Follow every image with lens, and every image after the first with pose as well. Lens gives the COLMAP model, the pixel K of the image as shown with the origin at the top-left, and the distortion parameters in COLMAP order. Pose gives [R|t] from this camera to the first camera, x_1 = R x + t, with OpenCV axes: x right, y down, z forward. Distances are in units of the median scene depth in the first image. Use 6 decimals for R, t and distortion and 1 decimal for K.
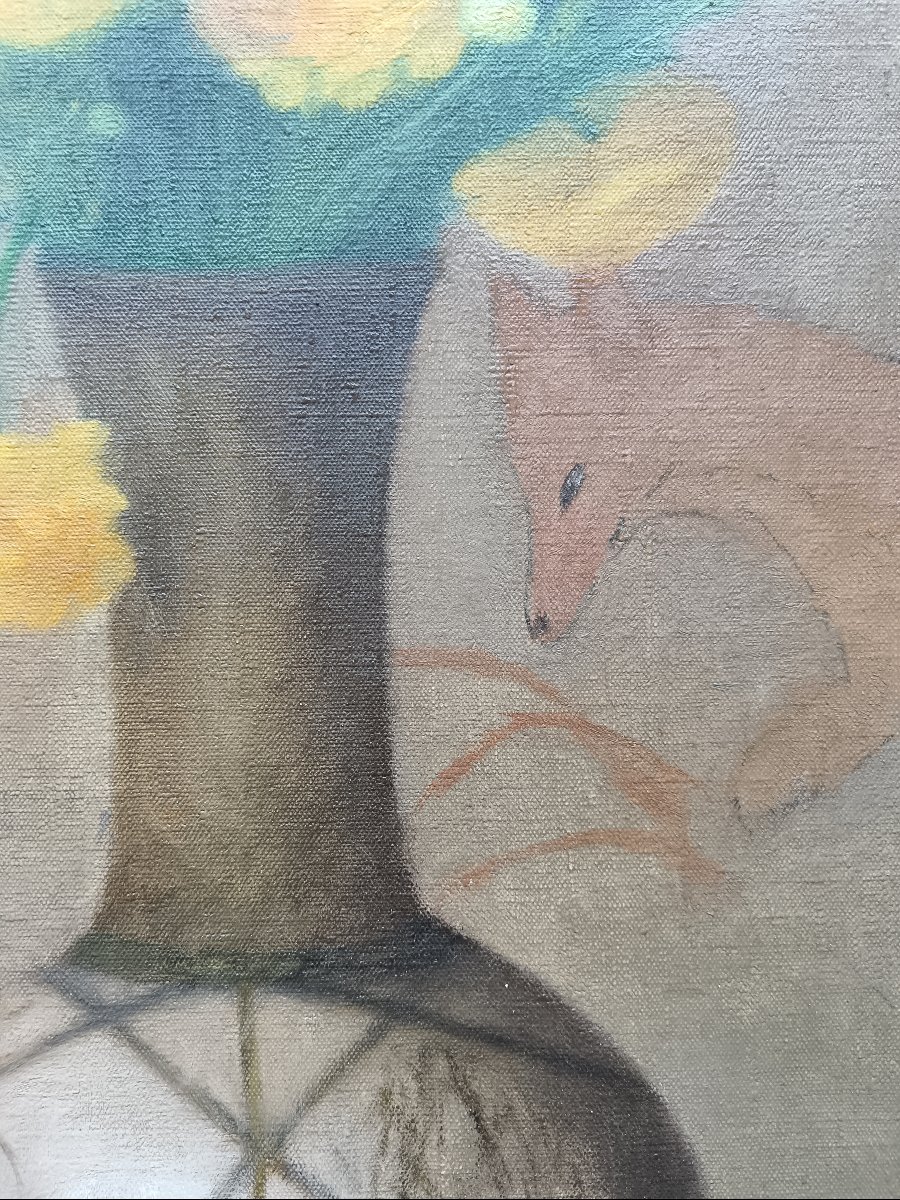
lens RADIAL K [[947.0, 0, 446.3], [0, 947.0, 606.2], [0, 0, 1]] dist [-0.046124, 0.018753]
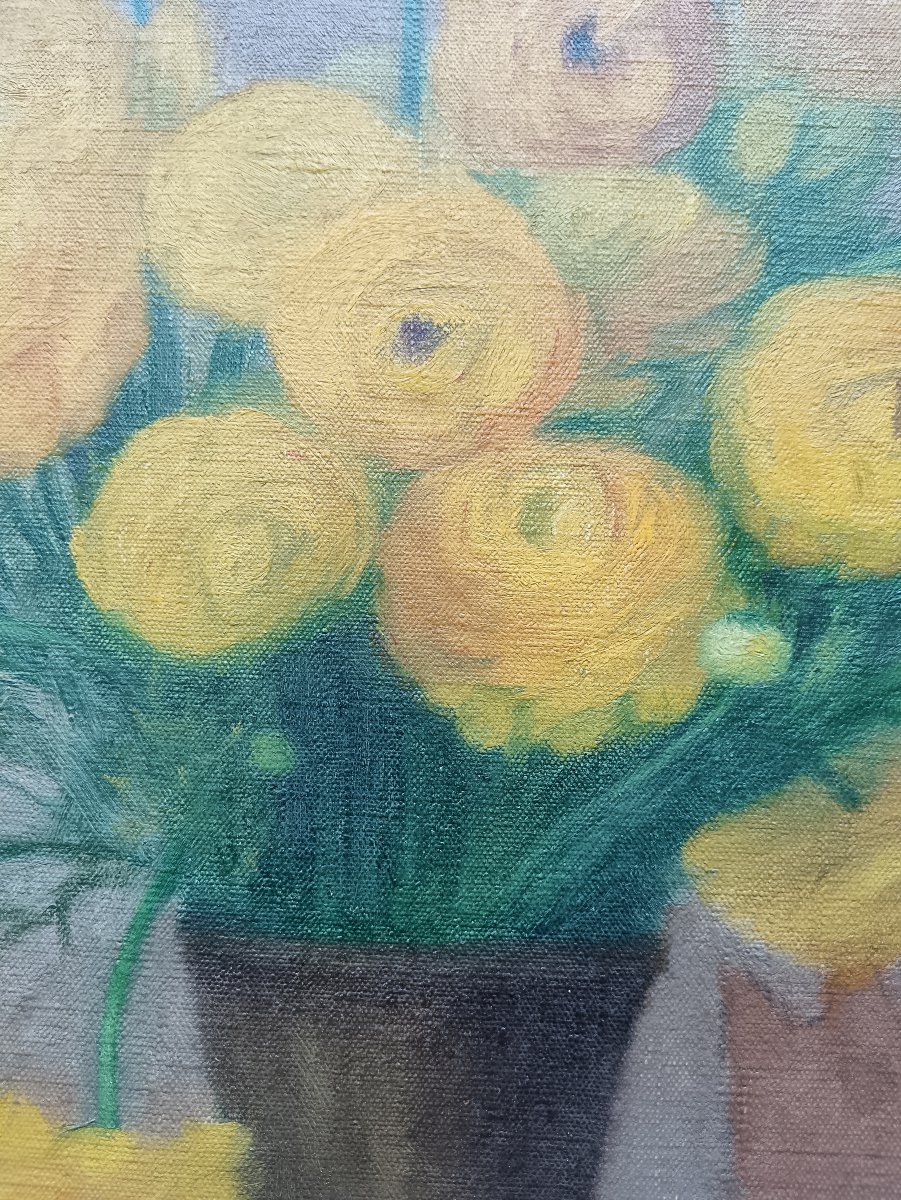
lens RADIAL K [[947.0, 0, 453.7], [0, 947.0, 603.3], [0, 0, 1]] dist [-0.046124, 0.018753]
pose [[0.997700, 0.059139, -0.033128, -0.181177], [-0.062107, 0.993328, -0.097171, -0.579206], [0.027160, 0.099005, 0.994716, 0.146280]]
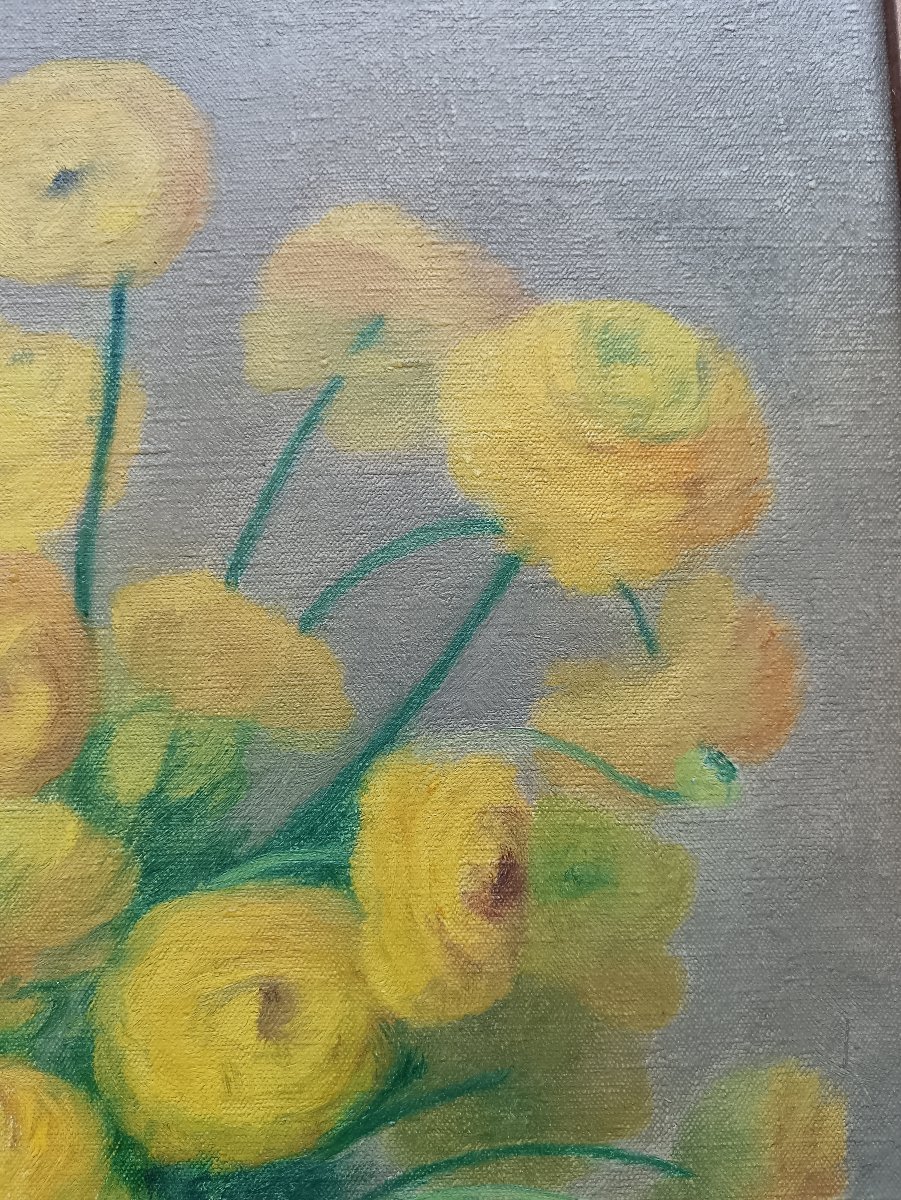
lens RADIAL K [[947.0, 0, 455.1], [0, 947.0, 595.4], [0, 0, 1]] dist [-0.046124, 0.018753]
pose [[0.999882, -0.012091, -0.009509, 0.409561], [0.011525, 0.998278, -0.057511, -1.245286], [0.010188, 0.057395, 0.998300, 0.014577]]
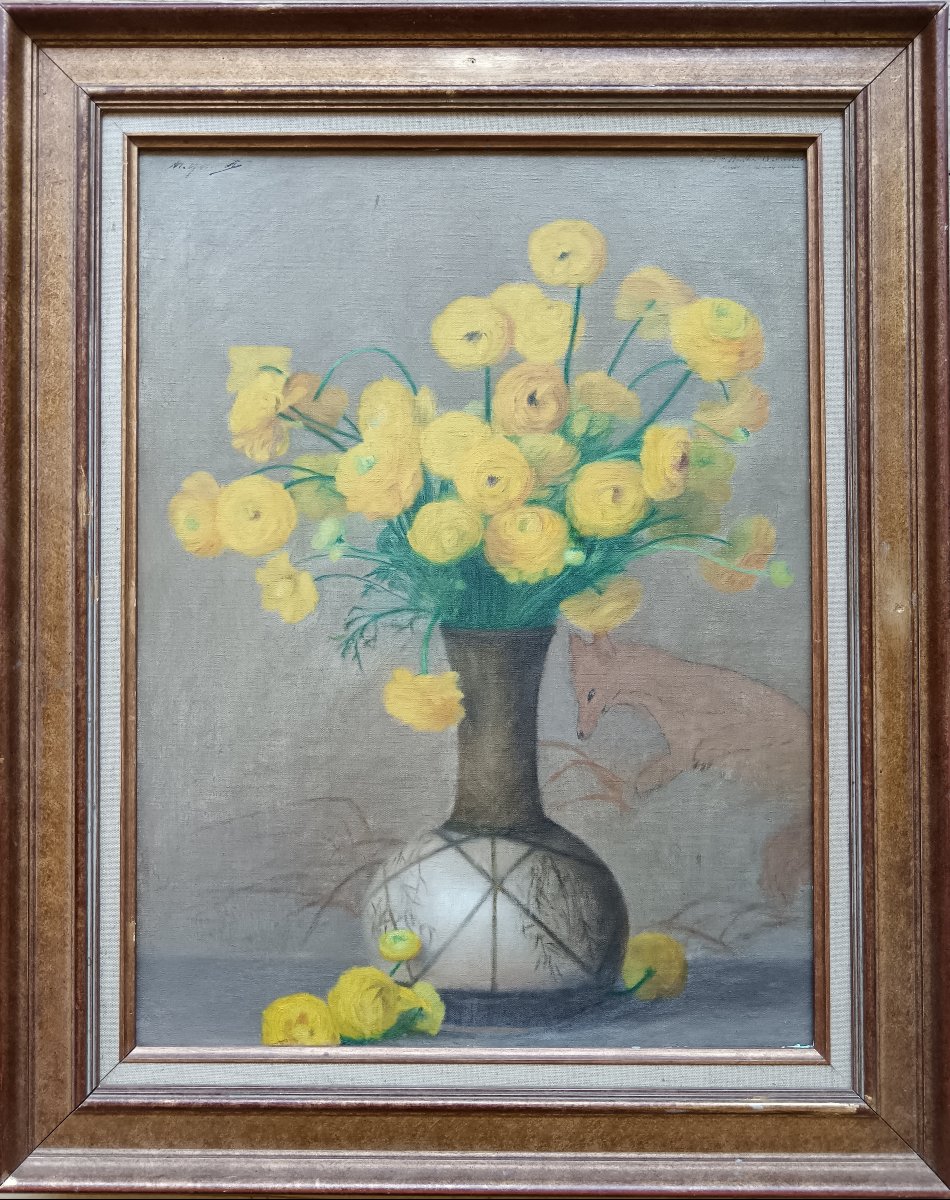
lens RADIAL K [[972.3, 0, 466.2], [0, 972.3, 596.8], [0, 0, 1]] dist [0.014512, -0.030110]
pose [[0.999417, 0.032422, -0.010693, -0.302331], [-0.032640, 0.999250, -0.020858, -0.400619], [0.010008, 0.021195, 0.999725, -2.603428]]
